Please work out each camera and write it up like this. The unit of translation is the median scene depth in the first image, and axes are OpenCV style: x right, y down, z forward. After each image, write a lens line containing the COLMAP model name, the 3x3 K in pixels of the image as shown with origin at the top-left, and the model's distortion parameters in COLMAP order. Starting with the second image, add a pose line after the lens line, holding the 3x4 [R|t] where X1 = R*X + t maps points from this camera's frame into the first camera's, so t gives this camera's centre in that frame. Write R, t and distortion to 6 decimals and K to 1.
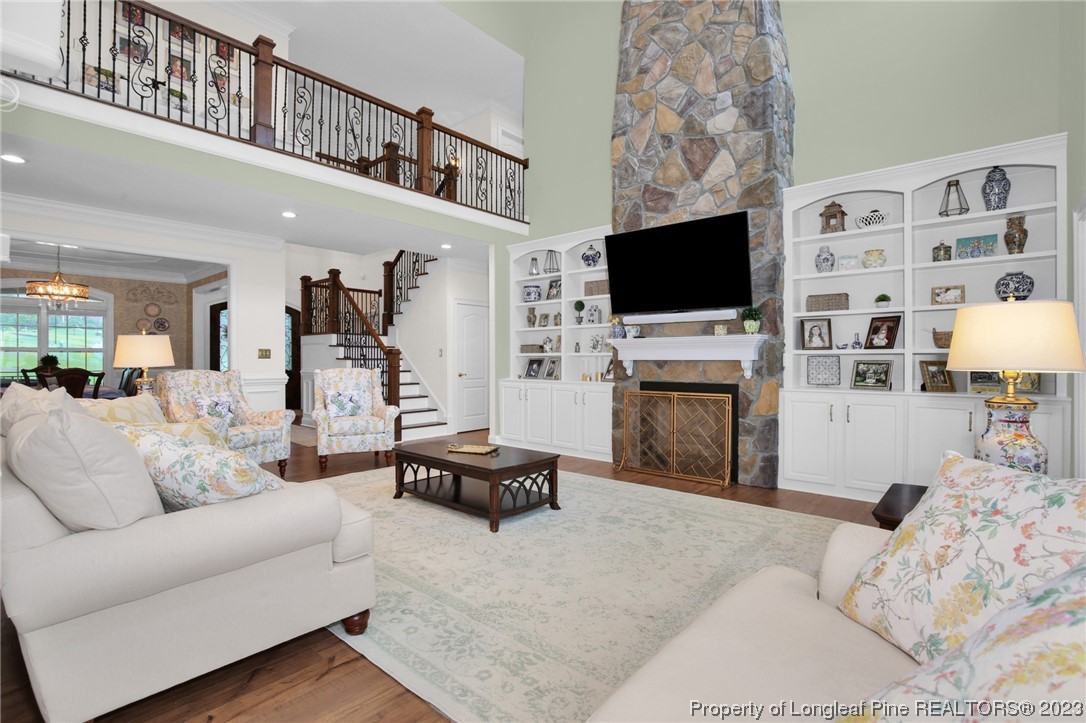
lens RADIAL K [[495.0, 0, 545.2], [0, 495.0, 355.9], [0, 0, 1]] dist [-0.028239, 0.000220]
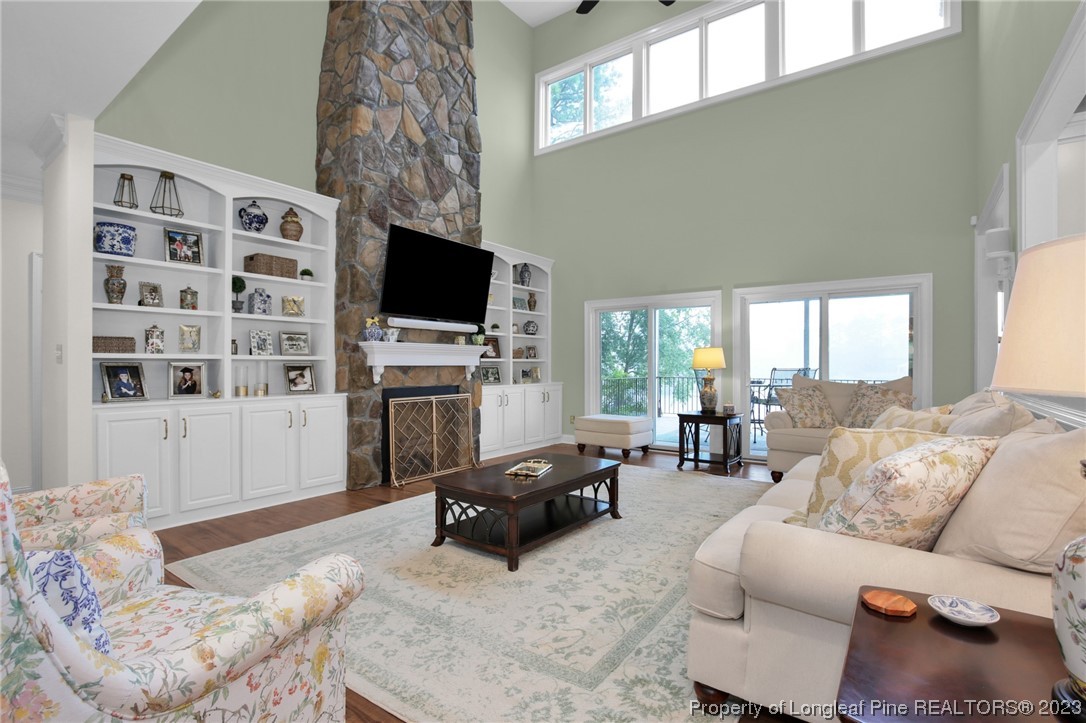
lens RADIAL K [[505.4, 0, 535.5], [0, 505.4, 361.4], [0, 0, 1]] dist [-0.019459, 0.000097]
pose [[-0.054838, 0.008767, 0.998457, -0.801088], [-0.005277, 0.999945, -0.009070, 0.008088], [-0.998481, -0.005766, -0.054788, 0.812662]]
